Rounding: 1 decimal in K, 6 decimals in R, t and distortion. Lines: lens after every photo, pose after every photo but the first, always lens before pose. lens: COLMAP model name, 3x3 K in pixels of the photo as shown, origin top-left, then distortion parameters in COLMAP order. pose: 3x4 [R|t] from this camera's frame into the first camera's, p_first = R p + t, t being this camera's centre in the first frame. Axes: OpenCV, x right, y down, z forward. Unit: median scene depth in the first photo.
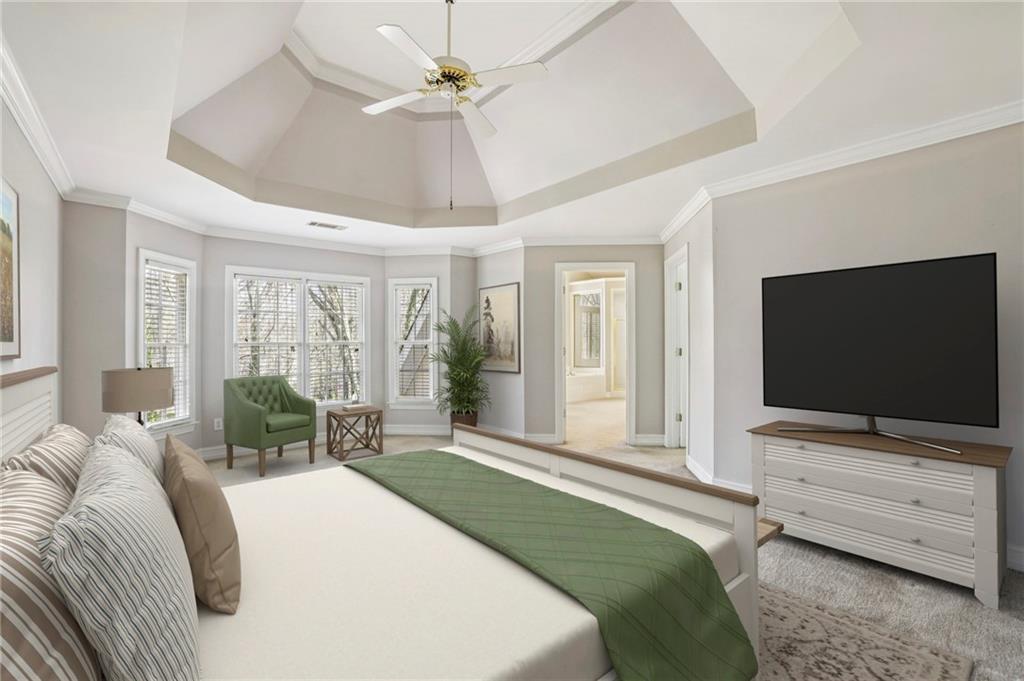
lens RADIAL K [[448.7, 0, 510.5], [0, 448.7, 337.8], [0, 0, 1]] dist [0.000157, -0.000060]
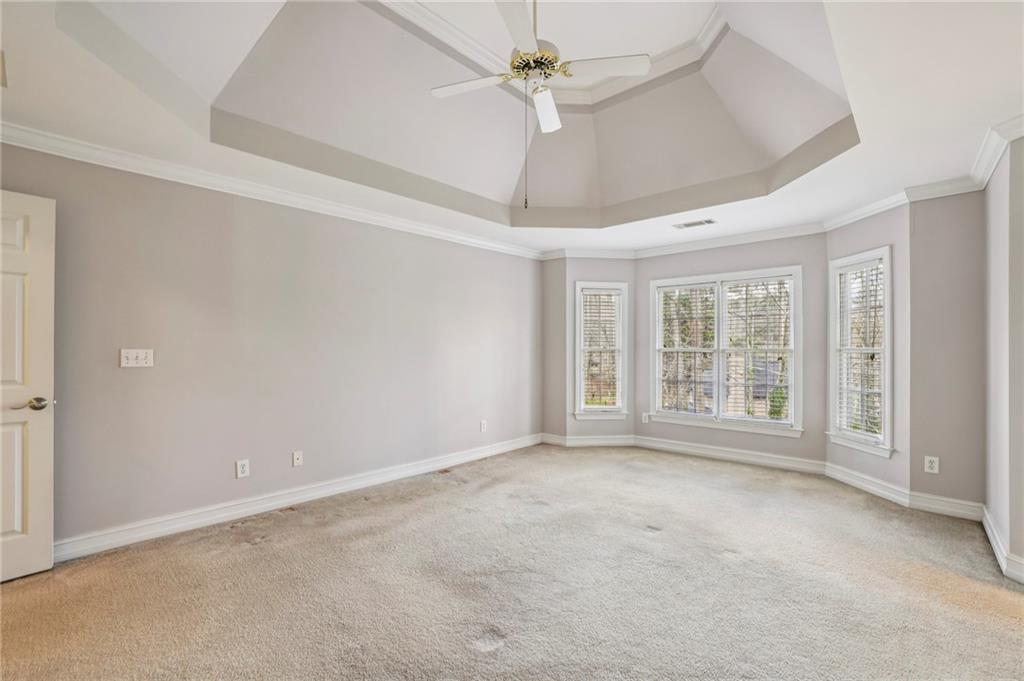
lens RADIAL K [[448.7, 0, 510.5], [0, 448.7, 345.5], [0, 0, 1]] dist [0.000157, -0.000060]
pose [[0.151648, 0.009254, -0.988391, 0.473322], [0.012477, 0.999859, 0.011276, -0.014693], [0.988356, -0.014042, 0.151512, 0.498349]]
